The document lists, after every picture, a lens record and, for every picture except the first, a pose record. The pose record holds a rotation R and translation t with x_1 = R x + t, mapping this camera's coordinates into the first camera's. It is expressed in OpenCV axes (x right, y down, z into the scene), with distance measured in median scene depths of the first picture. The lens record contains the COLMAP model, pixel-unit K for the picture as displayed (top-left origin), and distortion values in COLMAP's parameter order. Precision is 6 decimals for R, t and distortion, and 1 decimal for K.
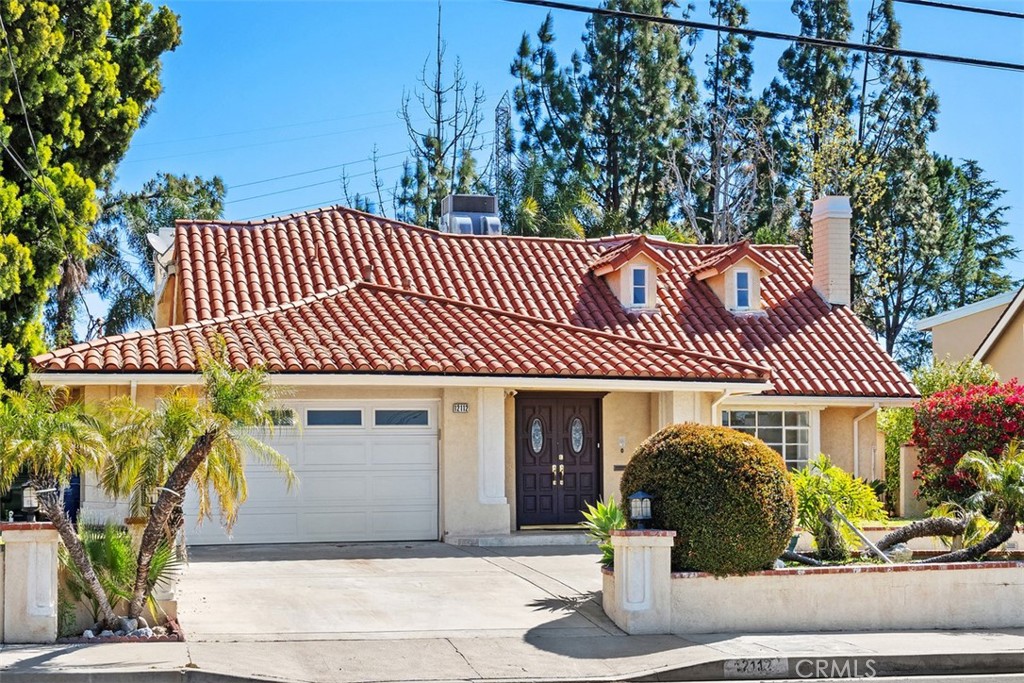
lens RADIAL K [[1569.5, 0, 511.2], [0, 1569.5, 340.0], [0, 0, 1]] dist [0.031280, 0.000000]
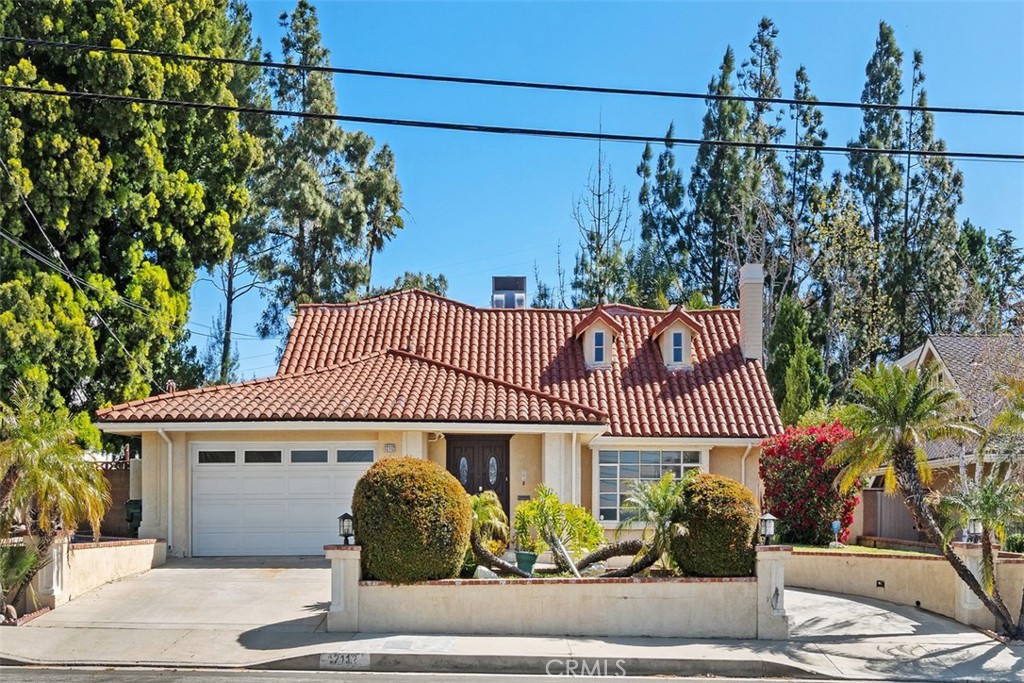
lens RADIAL K [[1264.7, 0, 524.8], [0, 1264.7, 407.1], [0, 0, 1]] dist [0.028277, 0.000000]
pose [[0.972995, -0.011962, -0.230518, 0.253674], [0.012839, 0.999915, 0.002304, 0.008853], [0.230471, -0.005202, 0.973065, 0.052910]]
